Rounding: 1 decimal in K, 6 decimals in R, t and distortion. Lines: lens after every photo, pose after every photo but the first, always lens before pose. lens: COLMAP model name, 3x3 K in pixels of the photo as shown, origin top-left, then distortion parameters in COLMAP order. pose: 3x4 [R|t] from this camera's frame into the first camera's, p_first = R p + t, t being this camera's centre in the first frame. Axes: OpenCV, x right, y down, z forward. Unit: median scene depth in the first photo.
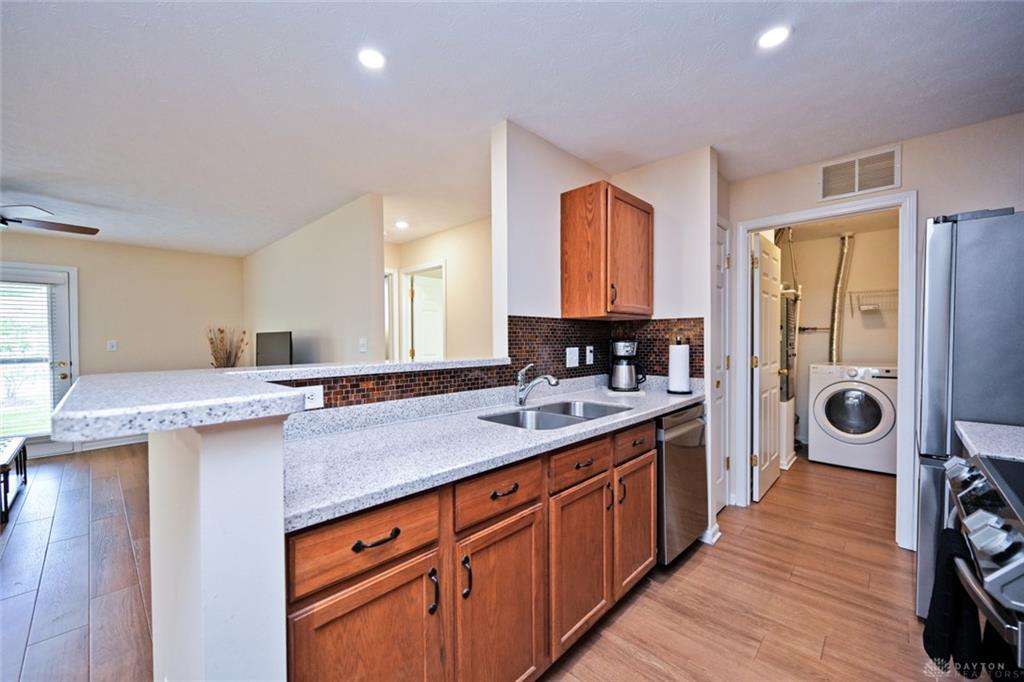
lens RADIAL K [[411.6, 0, 502.6], [0, 411.6, 344.3], [0, 0, 1]] dist [-0.004012, 0.001318]
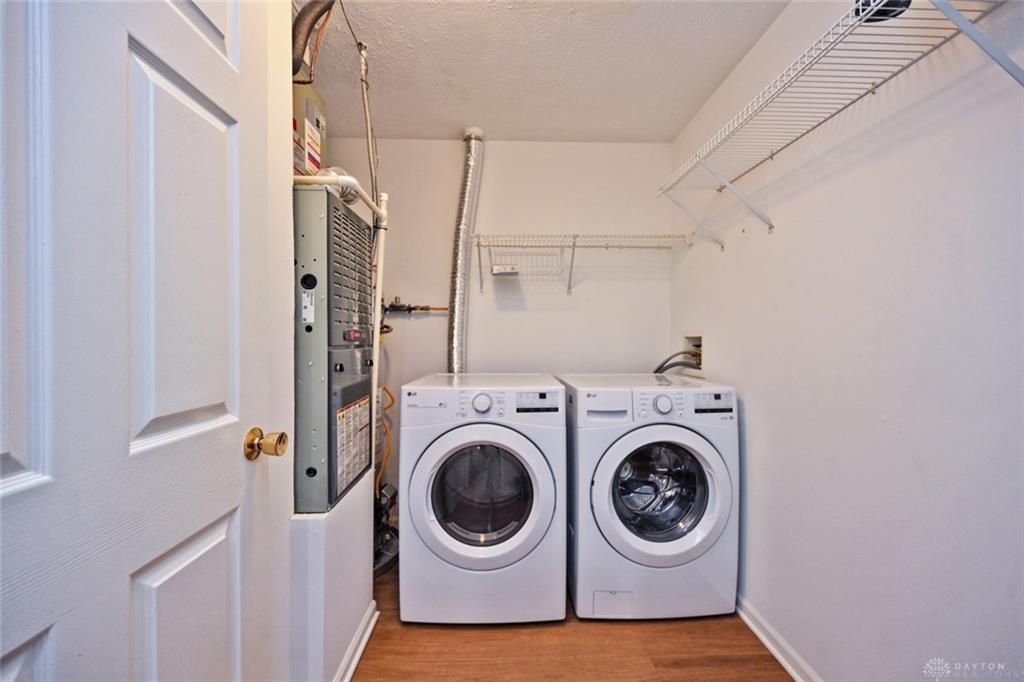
lens RADIAL K [[411.6, 0, 516.6], [0, 411.6, 340.9], [0, 0, 1]] dist [-0.004012, 0.001318]
pose [[0.700767, 0.001450, 0.713389, 0.865659], [0.003050, 0.999983, -0.005029, 0.011055], [-0.713384, 0.005700, 0.700750, 1.023421]]
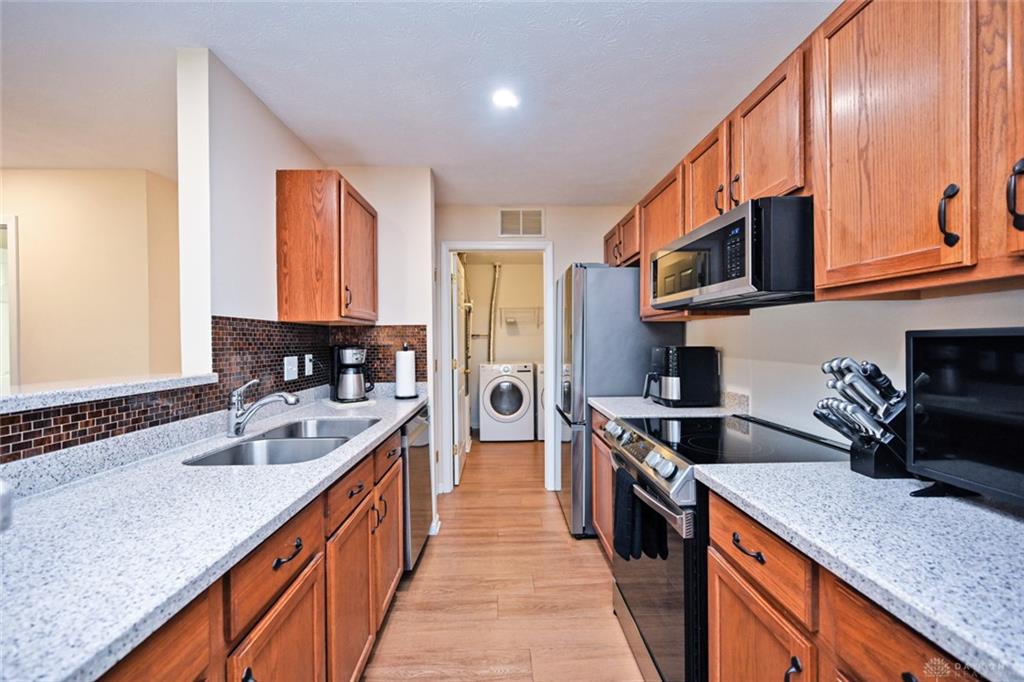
lens RADIAL K [[411.6, 0, 520.3], [0, 411.6, 341.7], [0, 0, 1]] dist [-0.004012, 0.001318]
pose [[0.683610, -0.003583, 0.729838, -0.128620], [0.015933, 0.999823, -0.010015, -0.007072], [-0.729673, 0.018475, 0.683546, 0.089015]]
